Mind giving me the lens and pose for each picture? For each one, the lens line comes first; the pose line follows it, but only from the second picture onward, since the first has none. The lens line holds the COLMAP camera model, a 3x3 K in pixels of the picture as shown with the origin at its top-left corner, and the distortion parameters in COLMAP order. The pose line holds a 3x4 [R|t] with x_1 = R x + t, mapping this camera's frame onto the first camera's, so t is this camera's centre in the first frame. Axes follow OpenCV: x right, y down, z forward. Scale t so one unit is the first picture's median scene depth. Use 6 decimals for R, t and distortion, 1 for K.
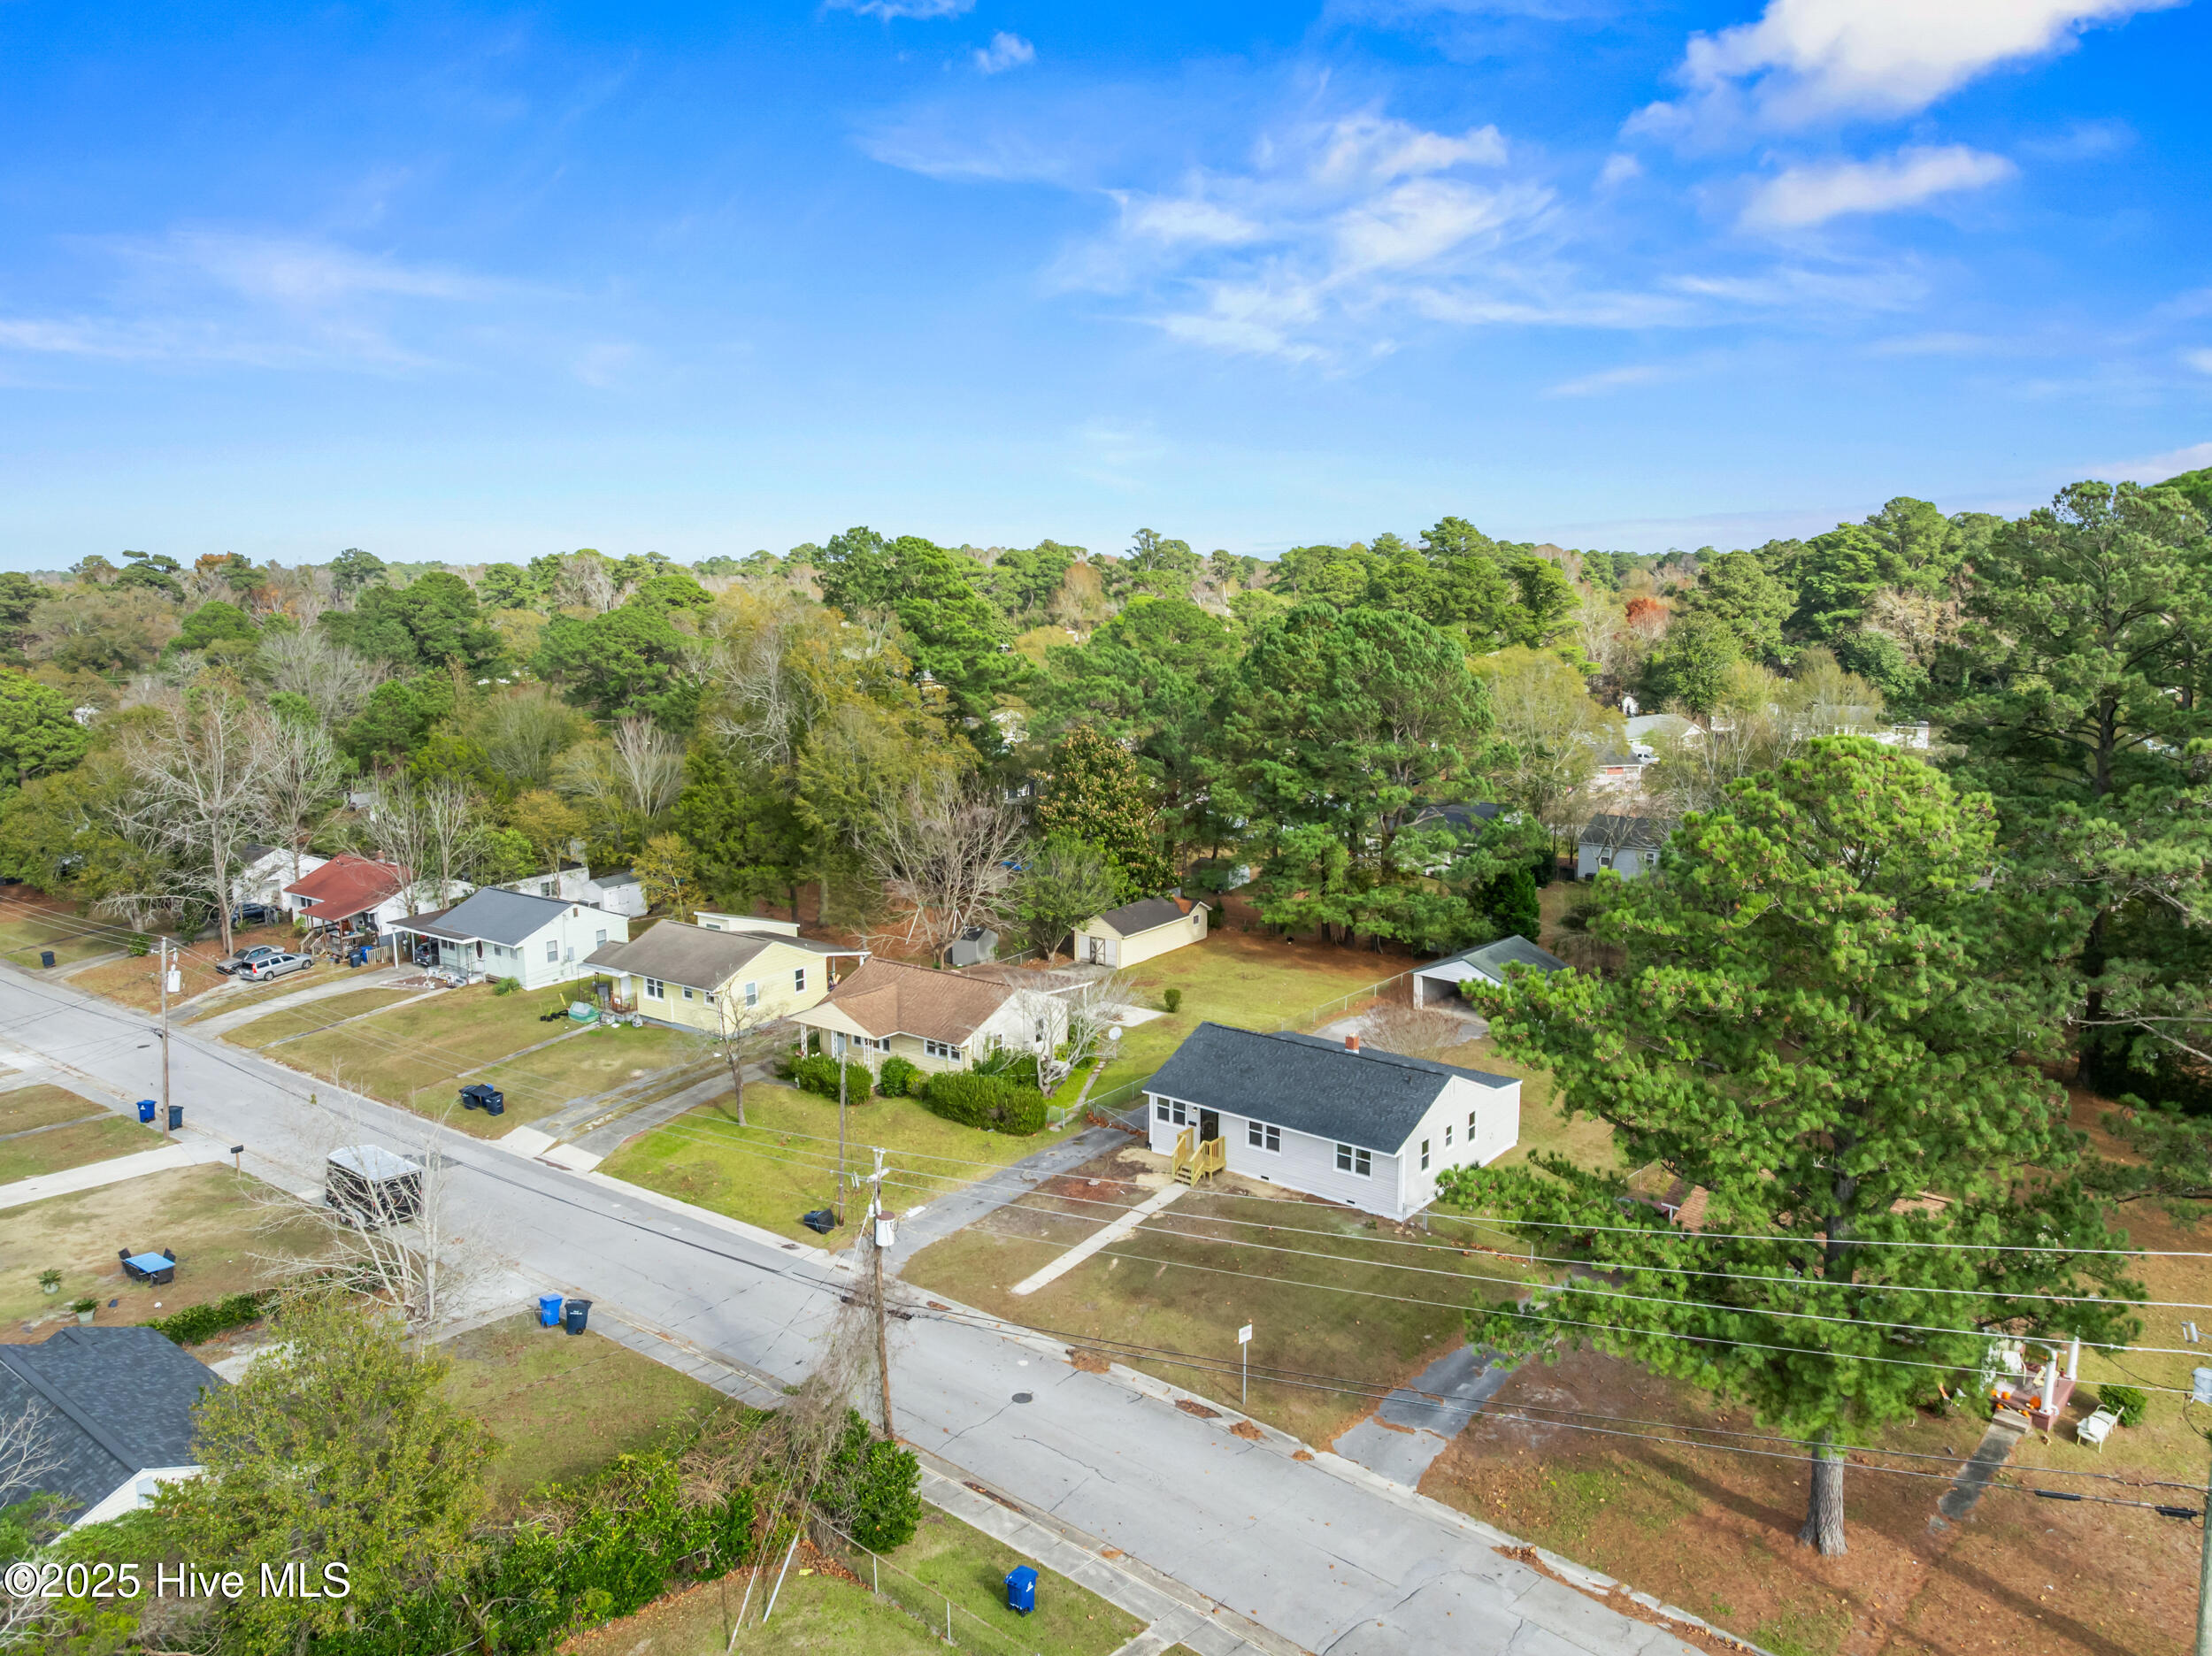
lens RADIAL K [[1556.9, 0, 1106.0], [0, 1556.9, 828.0], [0, 0, 1]] dist [-0.003278, -0.001831]
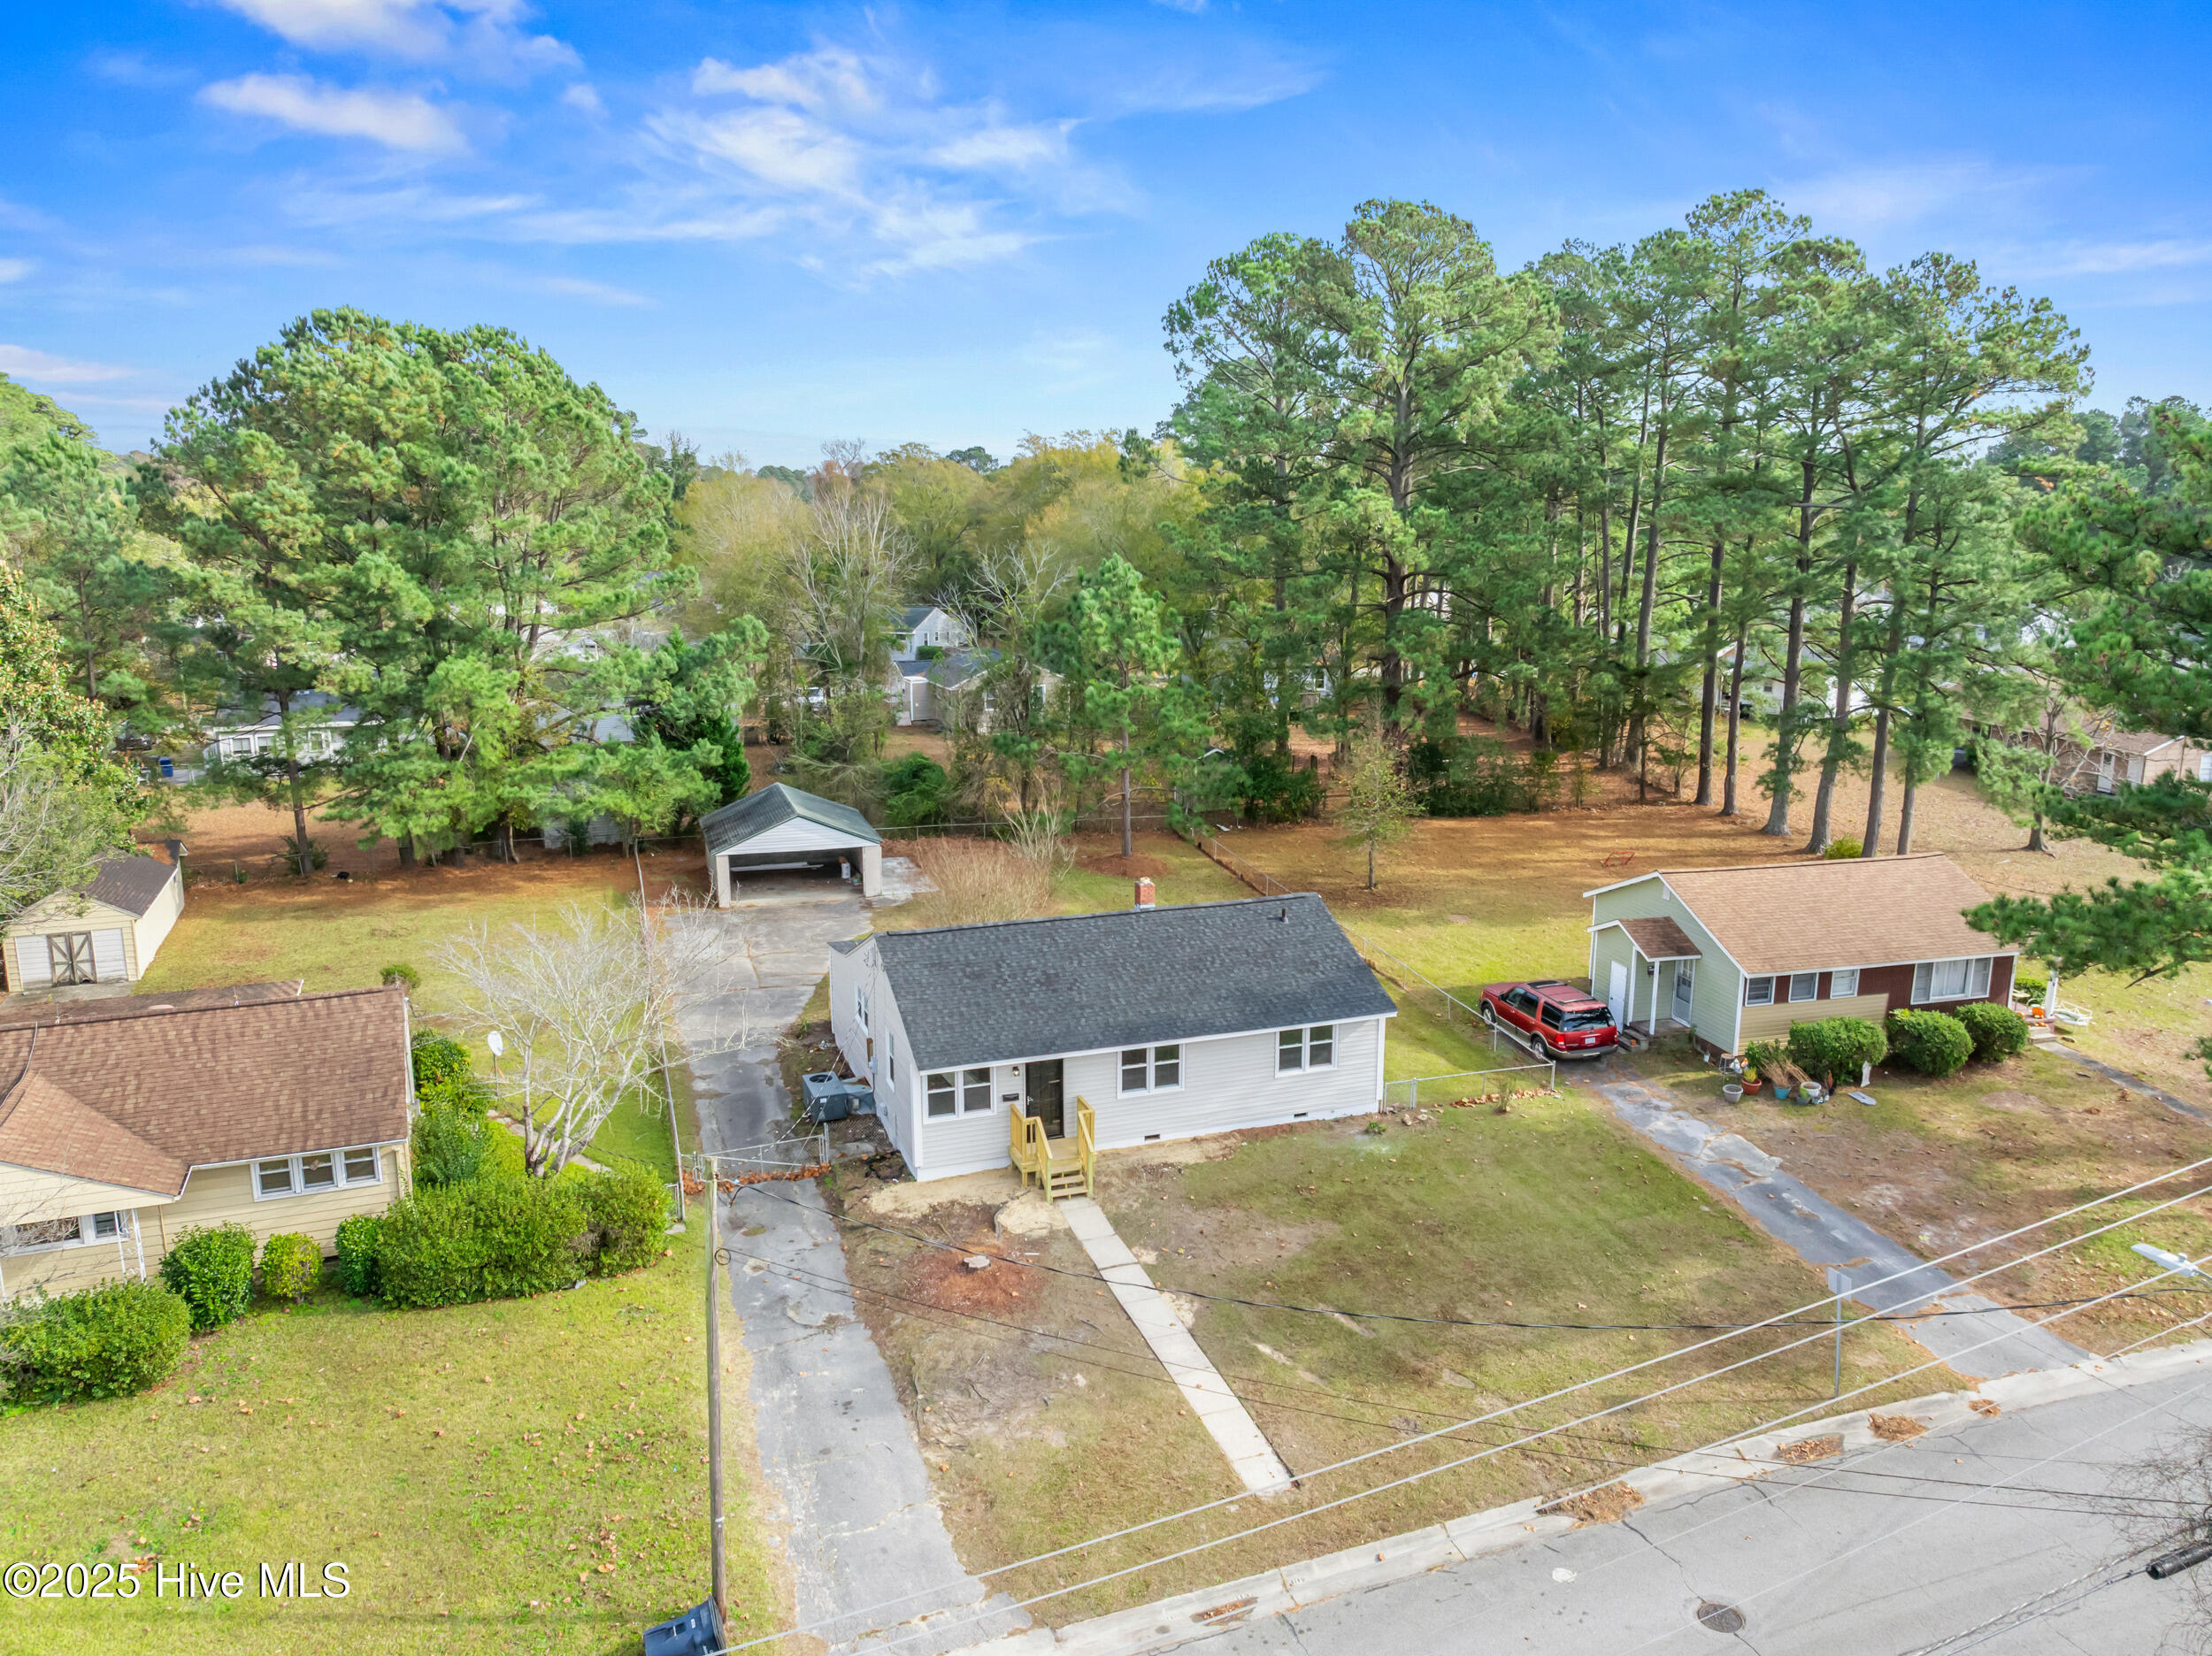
lens RADIAL K [[1561.3, 0, 1109.6], [0, 1561.3, 783.4], [0, 0, 1]] dist [-0.032766, -0.005427]
pose [[0.499667, -0.139859, 0.854852, -0.289975], [0.131845, 0.987660, 0.084522, 0.028761], [-0.856125, 0.070475, 0.511941, 0.514062]]
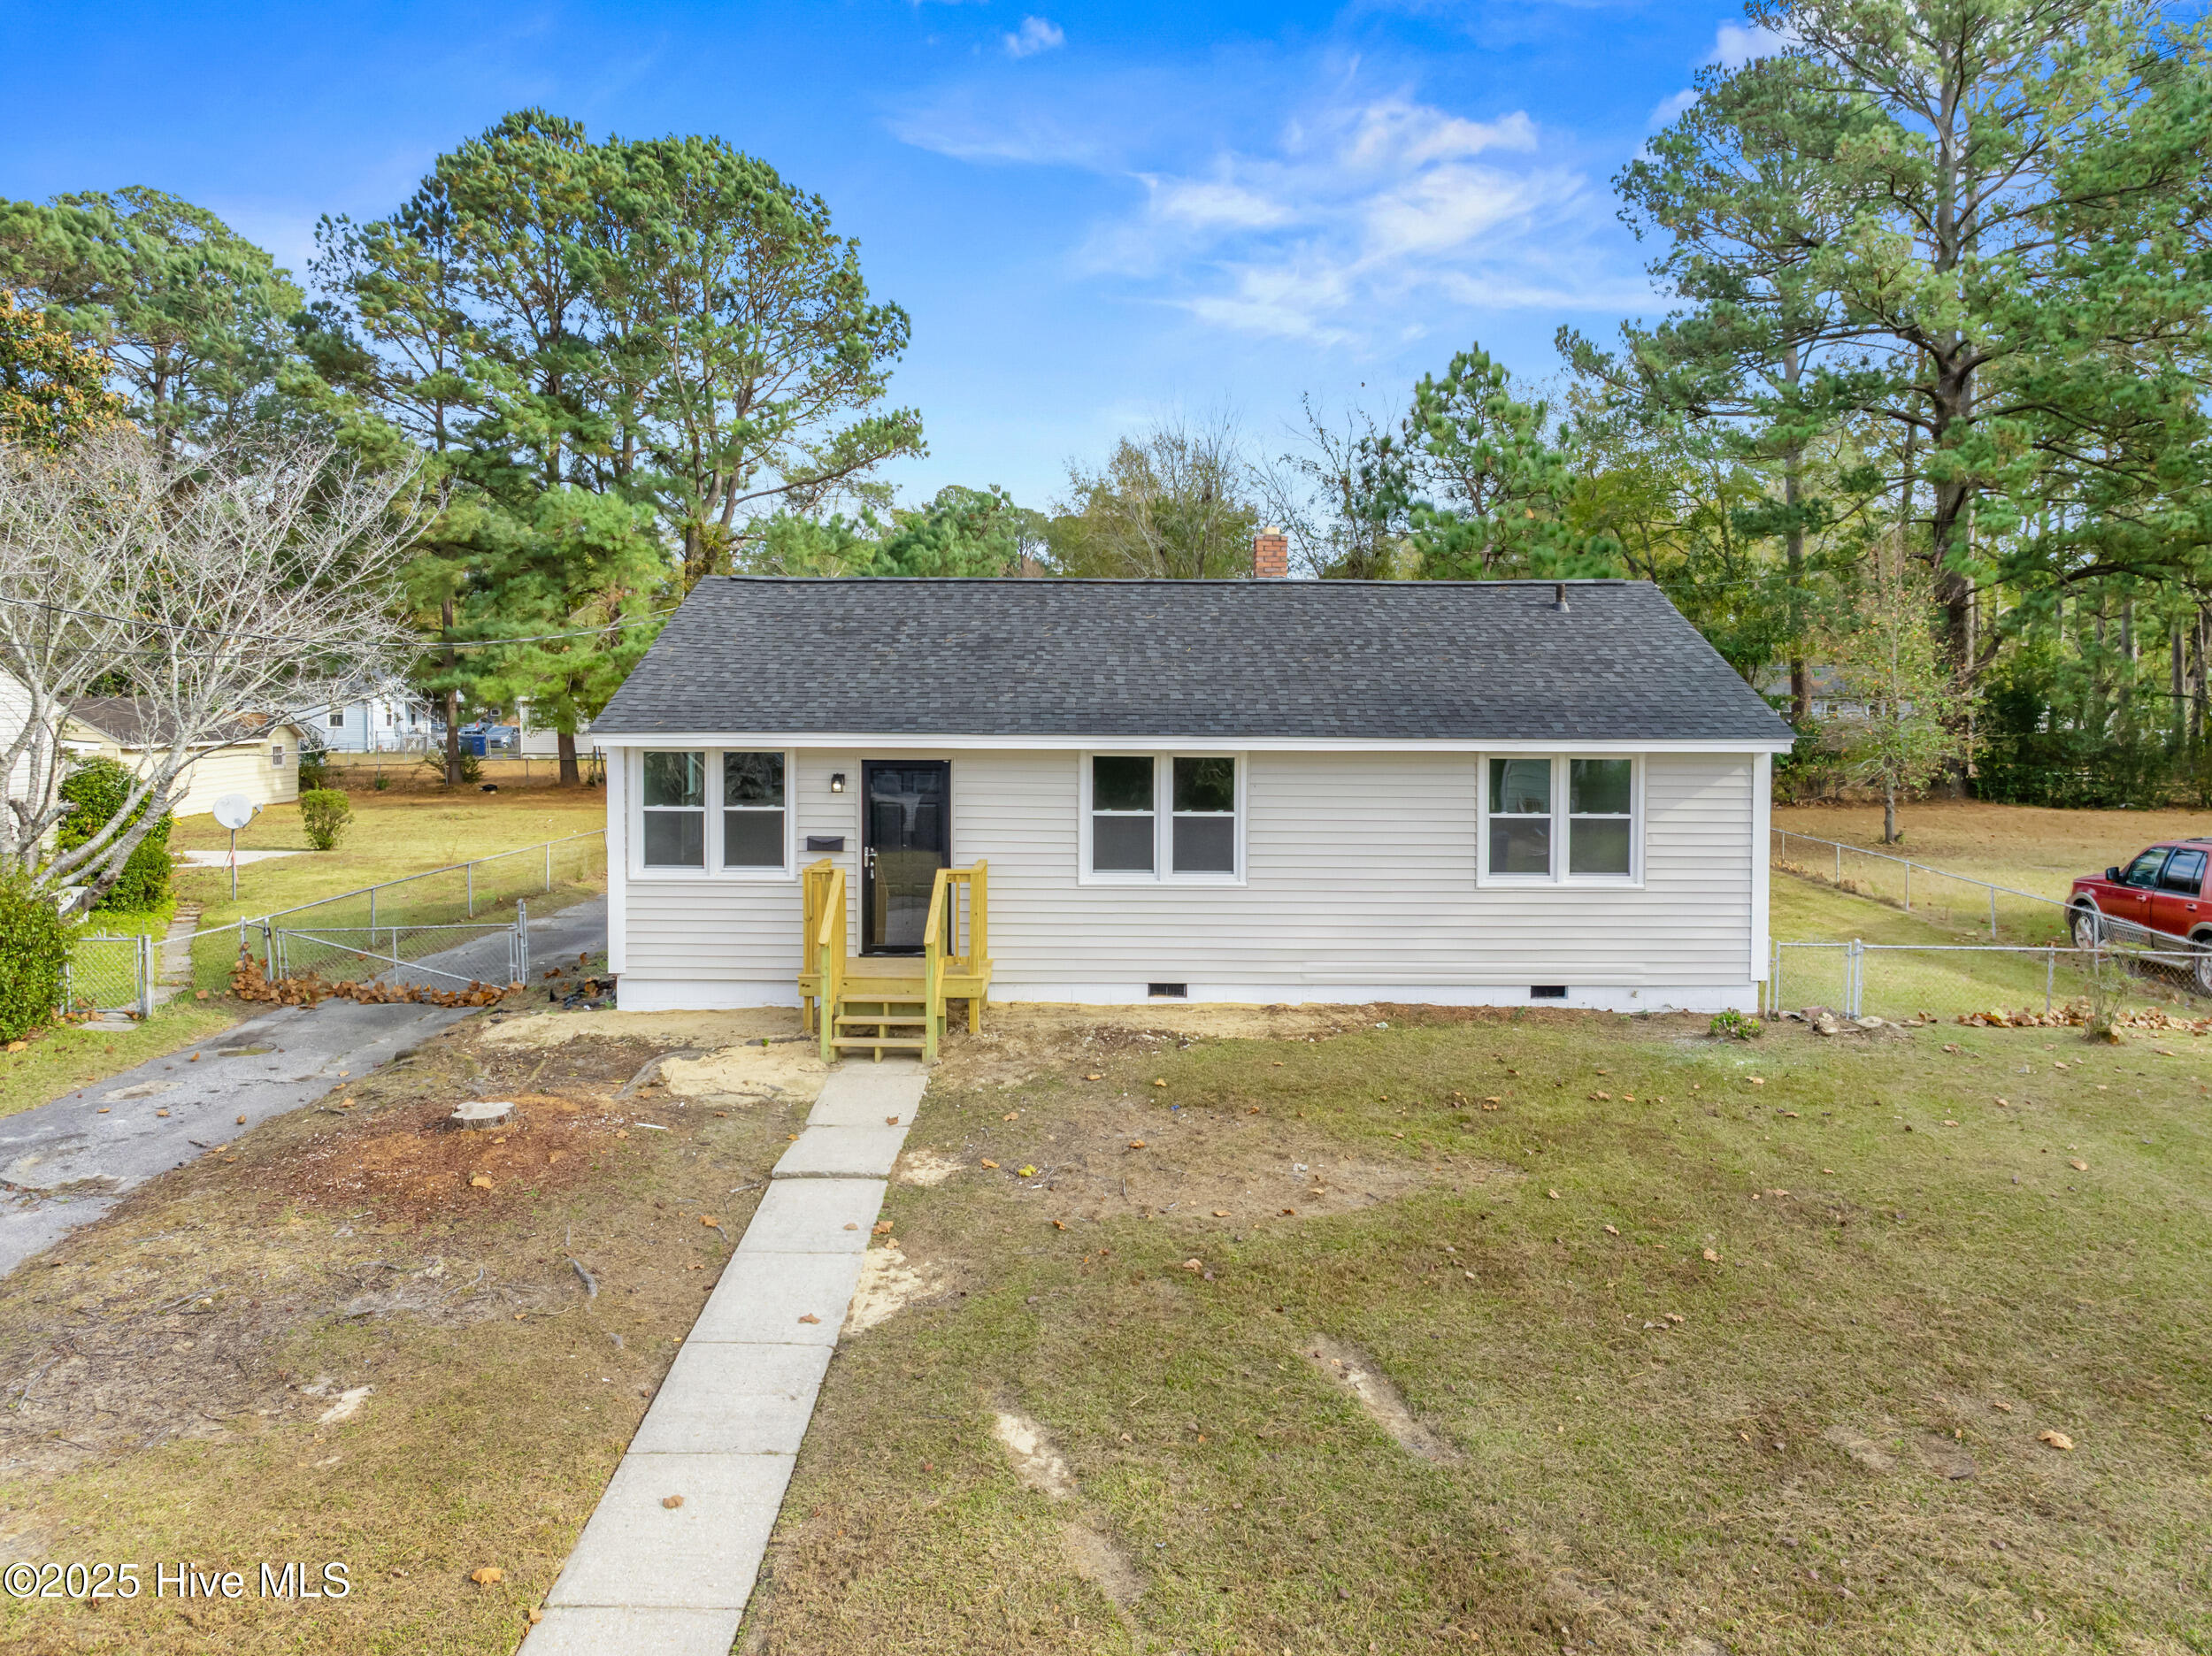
lens RADIAL K [[1561.3, 0, 1109.6], [0, 1561.3, 783.4], [0, 0, 1]] dist [-0.032766, -0.005427]
pose [[0.776593, -0.013429, 0.629860, -0.049846], [0.089836, 0.991917, -0.089616, 0.156340], [-0.623565, 0.126180, 0.771521, 0.588897]]
